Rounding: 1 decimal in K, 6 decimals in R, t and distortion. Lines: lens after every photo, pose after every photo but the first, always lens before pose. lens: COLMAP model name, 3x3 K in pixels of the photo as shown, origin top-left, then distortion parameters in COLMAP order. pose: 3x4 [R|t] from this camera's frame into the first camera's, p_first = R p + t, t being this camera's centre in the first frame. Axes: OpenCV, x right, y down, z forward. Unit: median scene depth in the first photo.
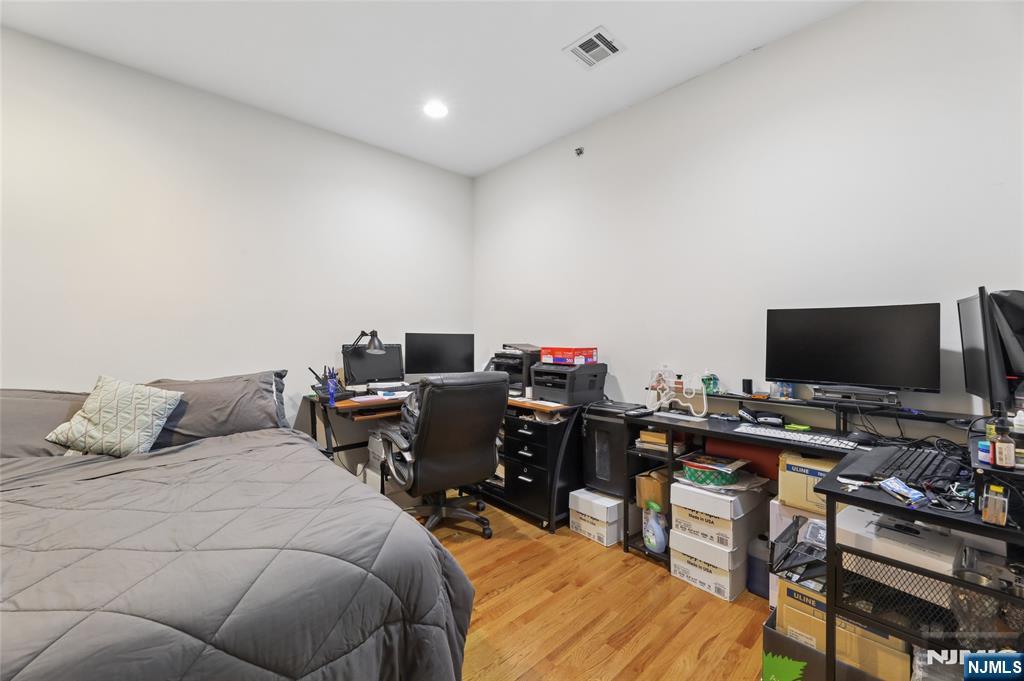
lens RADIAL K [[416.1, 0, 512.3], [0, 416.1, 337.1], [0, 0, 1]] dist [-0.002300, -0.000384]
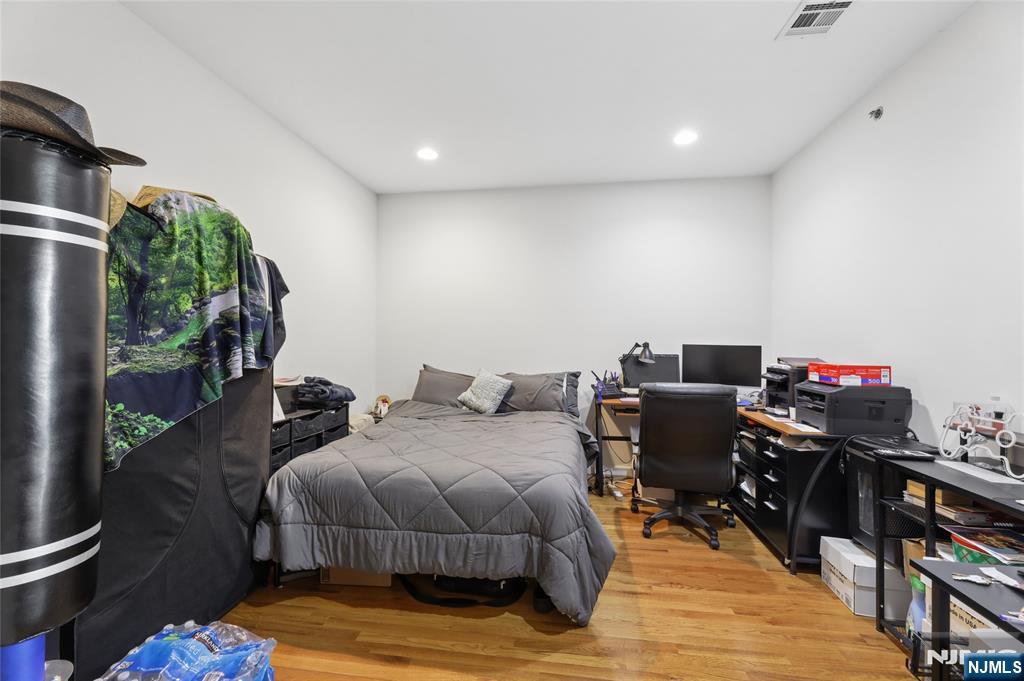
lens RADIAL K [[416.1, 0, 511.6], [0, 416.1, 342.1], [0, 0, 1]] dist [-0.002300, -0.000384]
pose [[0.627668, 0.002616, -0.778477, 0.399887], [-0.007737, 0.999966, -0.002878, -0.012231], [0.778443, 0.007829, 0.627666, -0.021209]]
